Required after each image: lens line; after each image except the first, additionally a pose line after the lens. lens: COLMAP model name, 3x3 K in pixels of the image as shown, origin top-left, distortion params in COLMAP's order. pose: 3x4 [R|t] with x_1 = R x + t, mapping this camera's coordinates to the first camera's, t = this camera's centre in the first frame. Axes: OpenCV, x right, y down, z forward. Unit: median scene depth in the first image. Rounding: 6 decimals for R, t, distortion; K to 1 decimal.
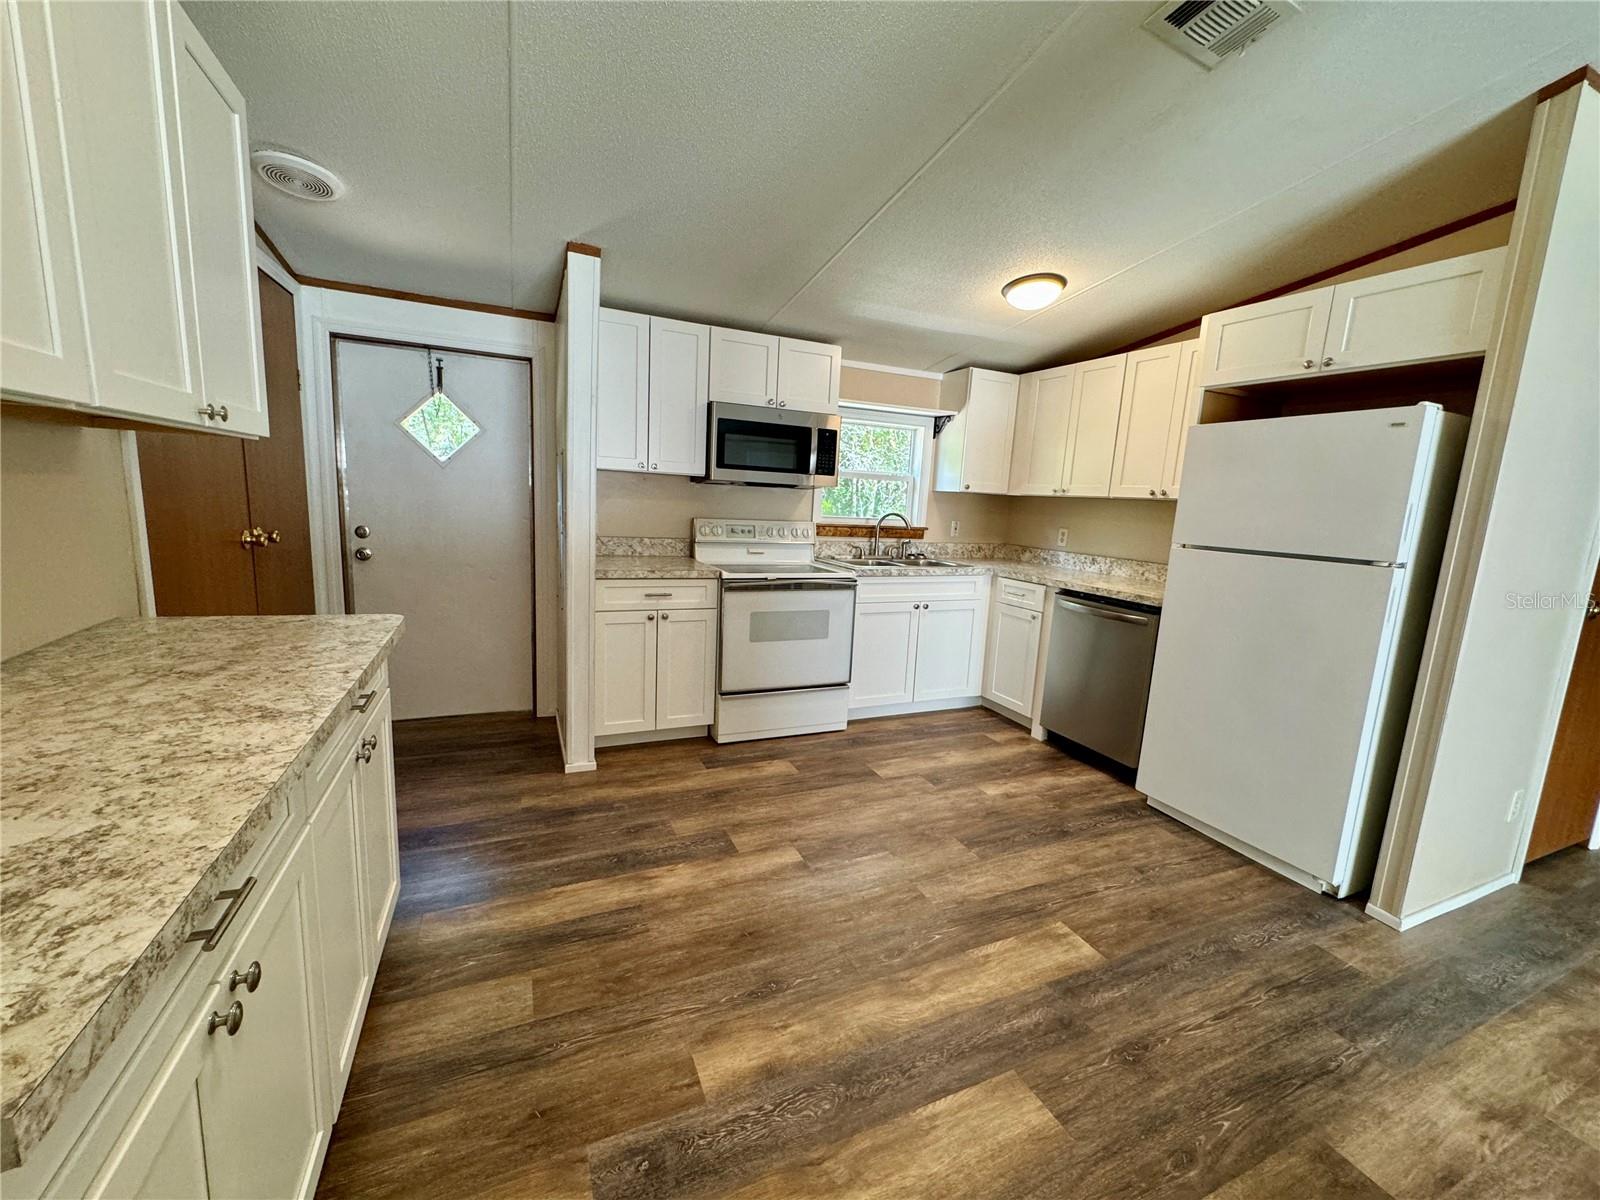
lens RADIAL K [[641.4, 0, 800.0], [0, 641.4, 600.0], [0, 0, 1]] dist [-0.003178, 0.000203]
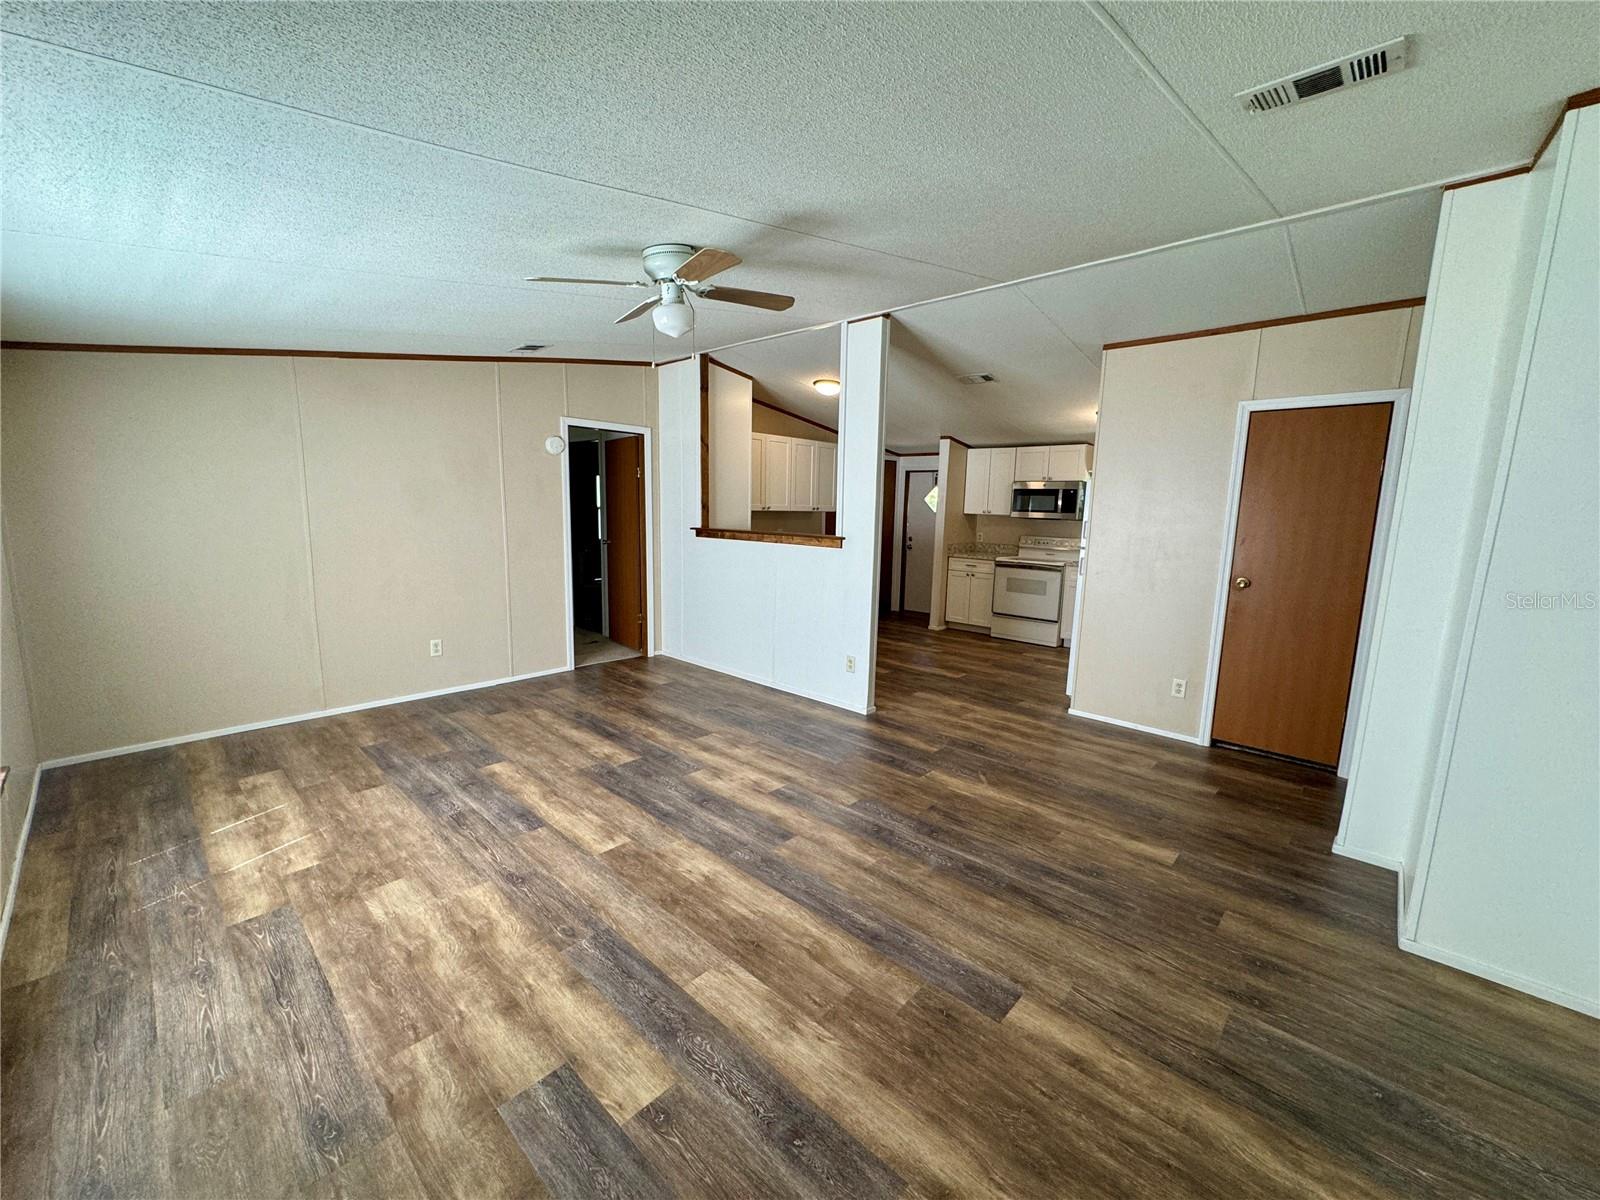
lens RADIAL K [[641.4, 0, 800.0], [0, 641.4, 600.0], [0, 0, 1]] dist [-0.003178, 0.000203]
pose [[0.393197, 0.092836, -0.914755, 1.889190], [-0.148744, 0.988207, 0.036355, 0.139399], [0.907343, 0.121770, 0.402369, -0.577657]]
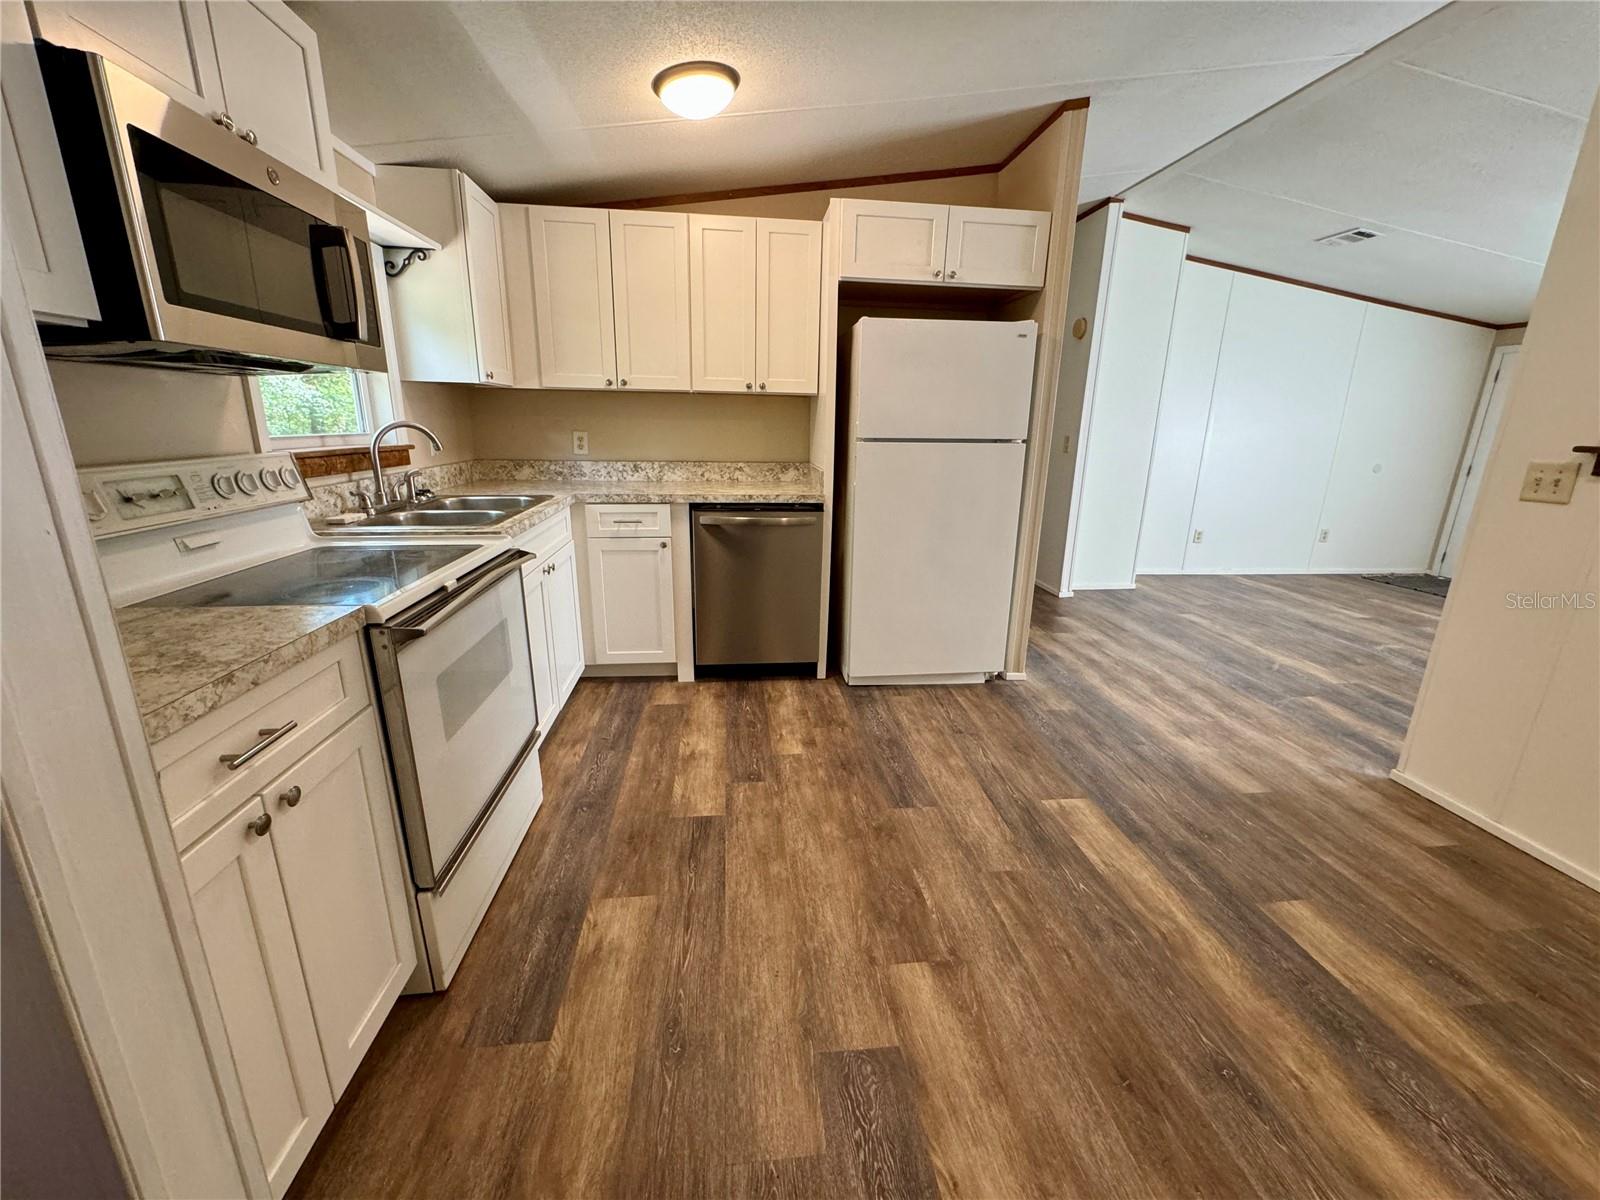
lens RADIAL K [[641.4, 0, 800.0], [0, 641.4, 600.0], [0, 0, 1]] dist [-0.003178, 0.000203]
pose [[0.303014, -0.301596, 0.904004, -0.429395], [0.150500, 0.951842, 0.267109, -0.124142], [-0.941027, 0.055114, 0.333812, 0.723524]]
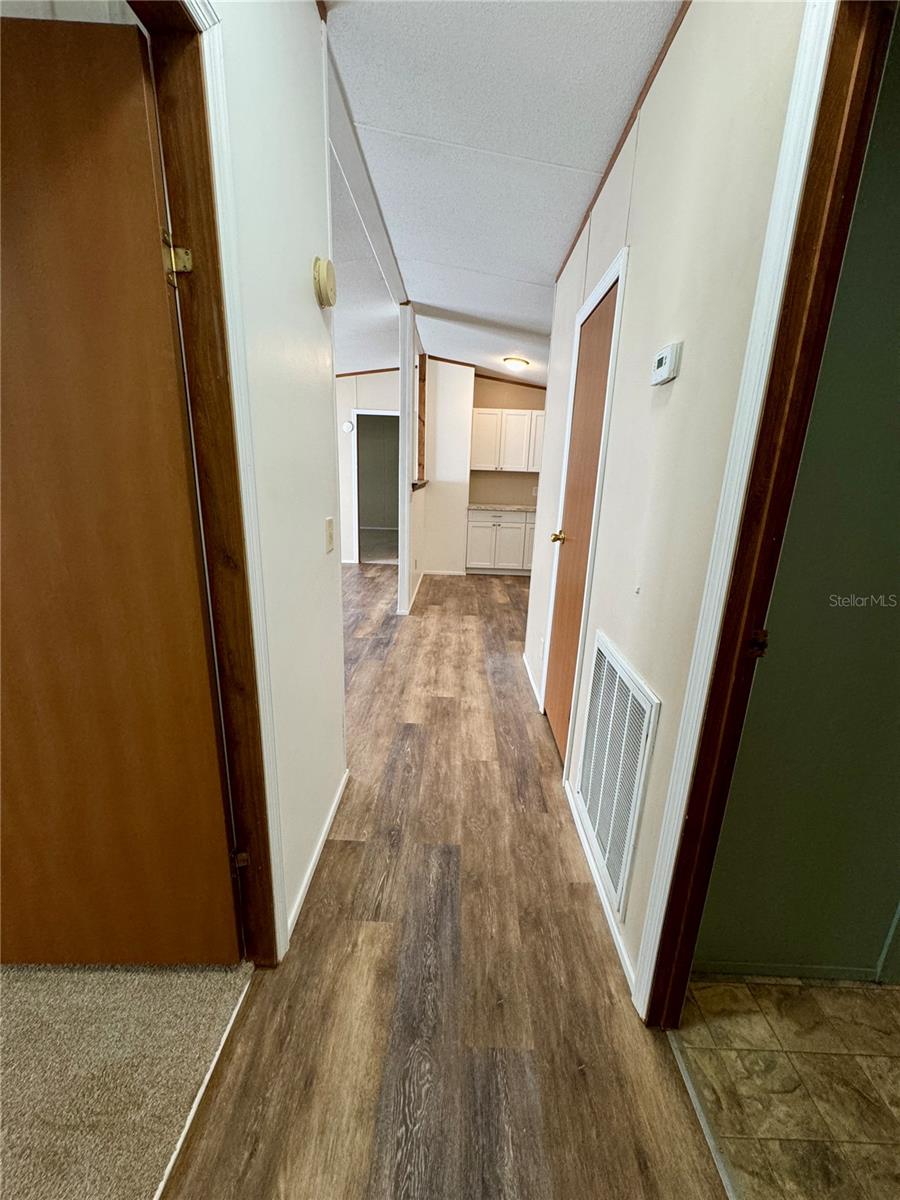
lens RADIAL K [[481.1, 0, 450.0], [0, 481.1, 600.0], [0, 0, 1]] dist [-0.003178, 0.000203]
pose [[-0.421177, 0.172203, -0.890481, 1.900586], [-0.201900, 0.939374, 0.277153, -0.081919], [0.884221, 0.296519, -0.360874, 0.982295]]
